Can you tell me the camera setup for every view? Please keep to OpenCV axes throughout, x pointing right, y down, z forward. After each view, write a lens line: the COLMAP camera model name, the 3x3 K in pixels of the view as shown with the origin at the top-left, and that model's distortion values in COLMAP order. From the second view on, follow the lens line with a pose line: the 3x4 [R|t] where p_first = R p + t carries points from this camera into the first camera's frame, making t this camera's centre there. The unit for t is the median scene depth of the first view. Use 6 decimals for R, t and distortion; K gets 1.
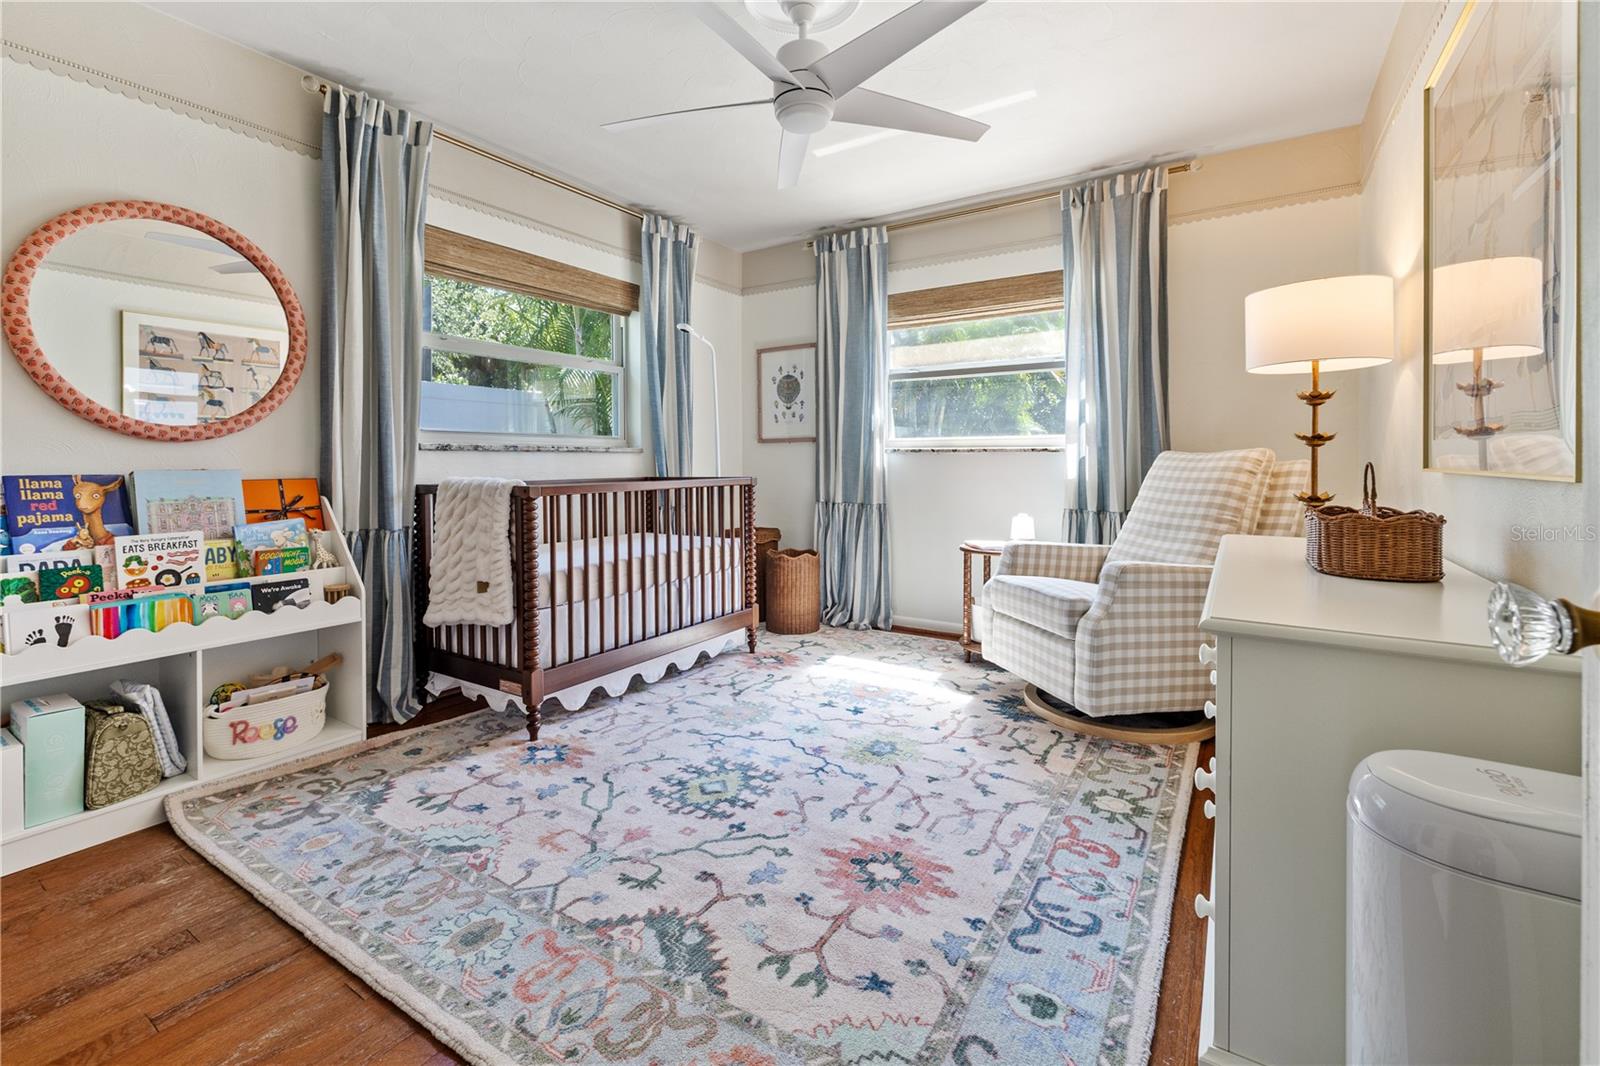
lens RADIAL K [[689.6, 0, 793.8], [0, 689.6, 528.9], [0, 0, 1]] dist [0.000836, -0.000052]
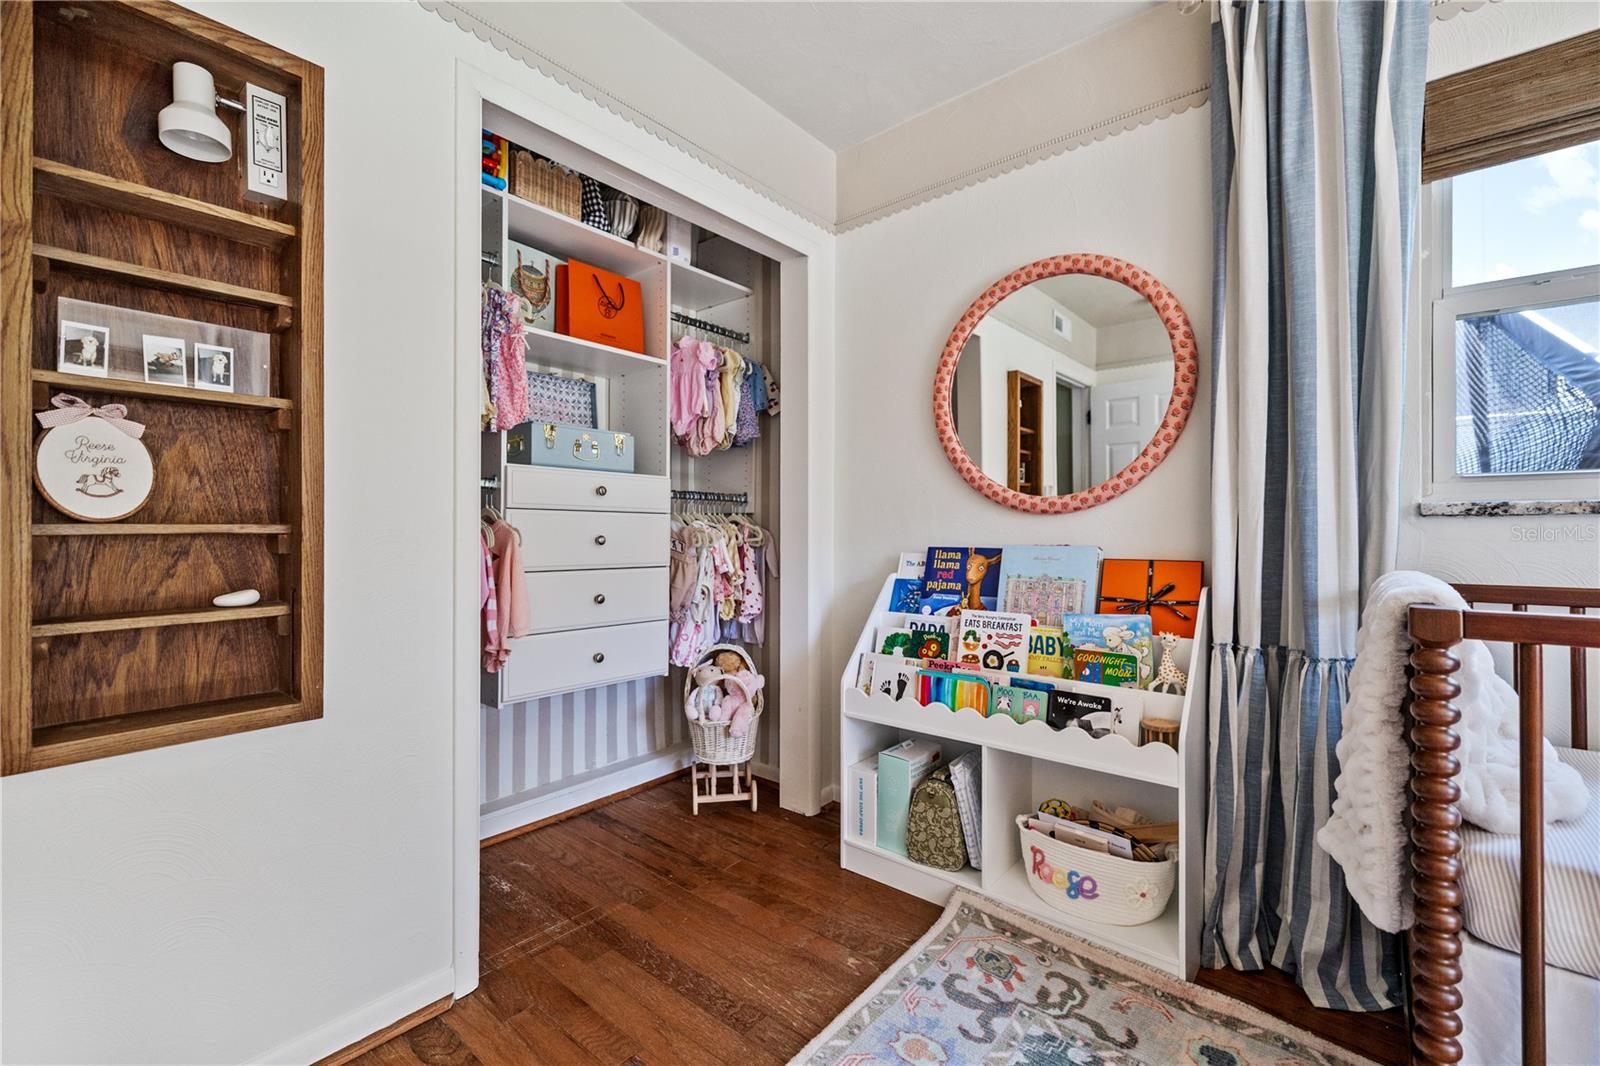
lens RADIAL K [[689.6, 0, 793.8], [0, 689.6, 528.9], [0, 0, 1]] dist [0.000836, -0.000052]
pose [[-0.144110, 0.002301, -0.989559, 0.058382], [-0.096479, 0.995200, 0.016365, -0.091873], [0.984847, 0.097830, -0.143197, 0.823131]]
